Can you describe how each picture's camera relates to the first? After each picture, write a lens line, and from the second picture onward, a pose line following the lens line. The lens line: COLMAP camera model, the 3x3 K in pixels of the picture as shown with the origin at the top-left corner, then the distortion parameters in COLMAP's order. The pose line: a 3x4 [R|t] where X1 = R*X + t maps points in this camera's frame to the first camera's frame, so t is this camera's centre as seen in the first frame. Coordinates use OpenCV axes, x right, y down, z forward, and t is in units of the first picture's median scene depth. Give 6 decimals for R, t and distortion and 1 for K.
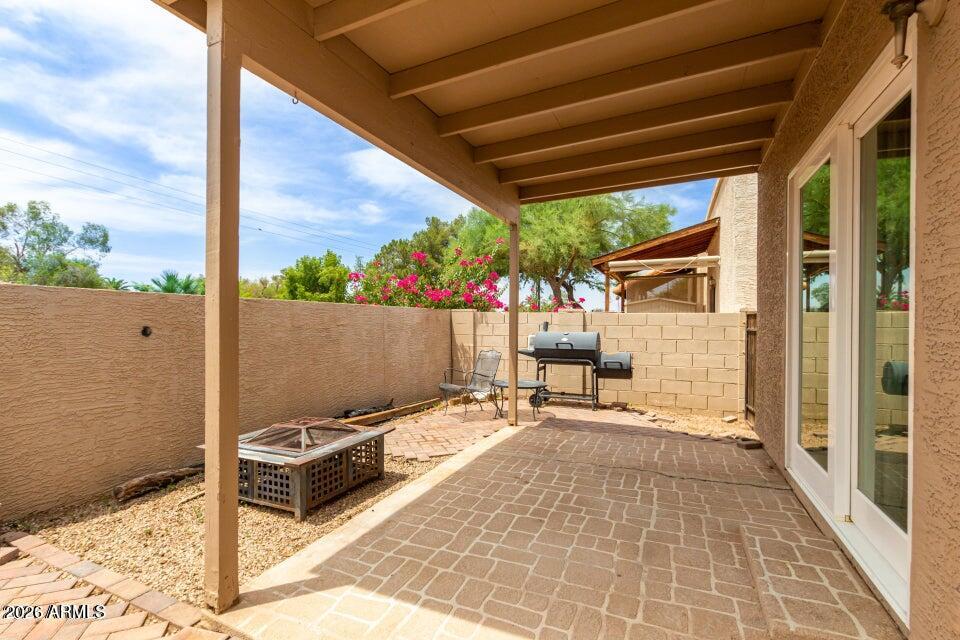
lens RADIAL K [[443.9, 0, 479.2], [0, 443.9, 323.7], [0, 0, 1]] dist [0.005746, -0.001492]
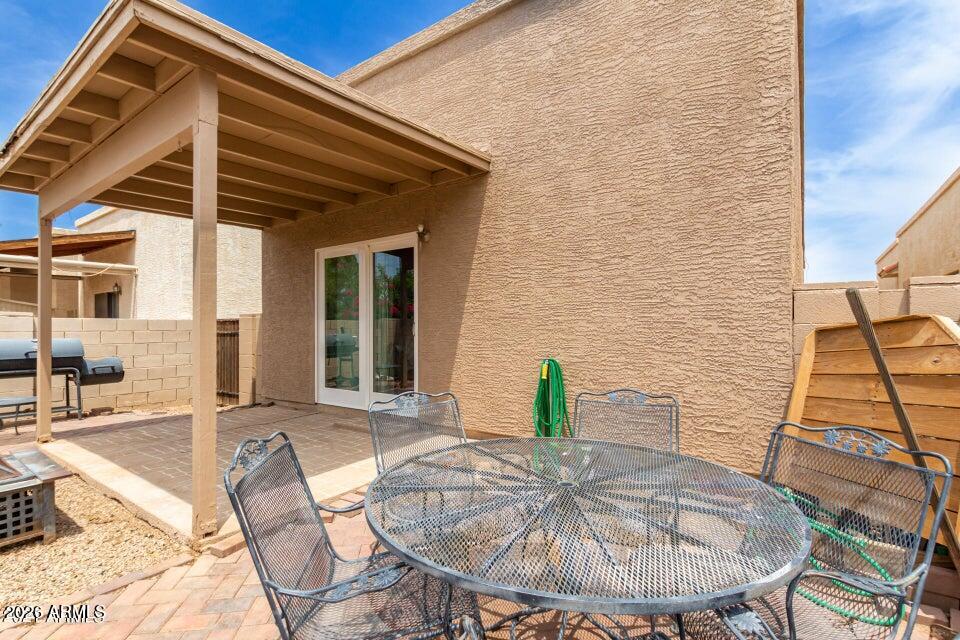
lens RADIAL K [[443.9, 0, 482.6], [0, 443.9, 323.0], [0, 0, 1]] dist [0.005746, -0.001492]
pose [[0.184115, 0.006592, 0.982883, -0.997297], [0.008681, 0.999928, -0.008332, 0.006166], [-0.982866, 0.010067, 0.184044, -0.044757]]
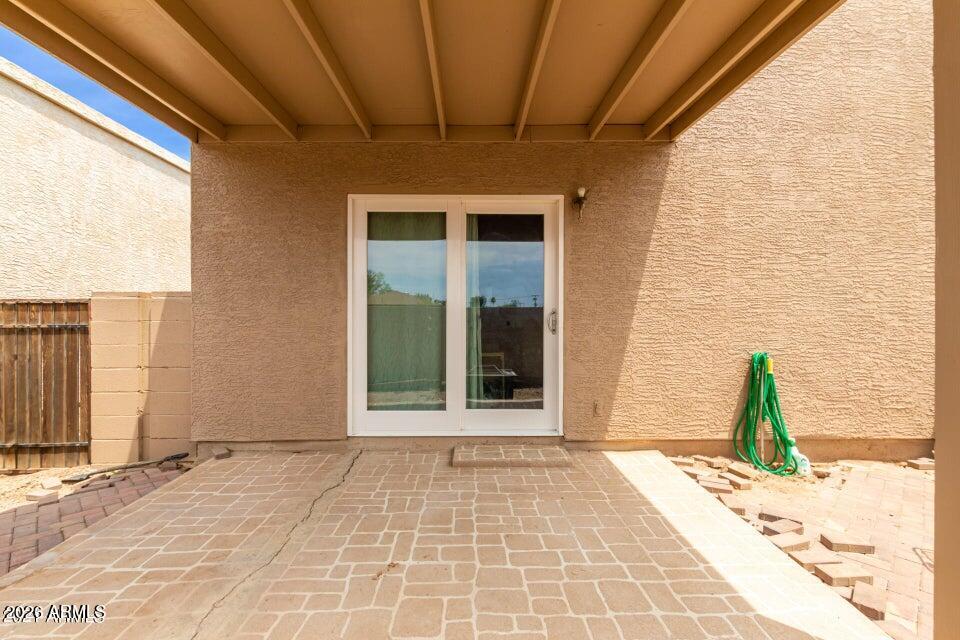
lens RADIAL K [[443.9, 0, 470.0], [0, 443.9, 318.3], [0, 0, 1]] dist [0.005746, -0.001492]
pose [[-0.425613, 0.000943, 0.904905, -0.512083], [0.000472, 1.000000, -0.000820, 0.005777], [-0.904905, 0.000077, -0.425614, 1.165252]]
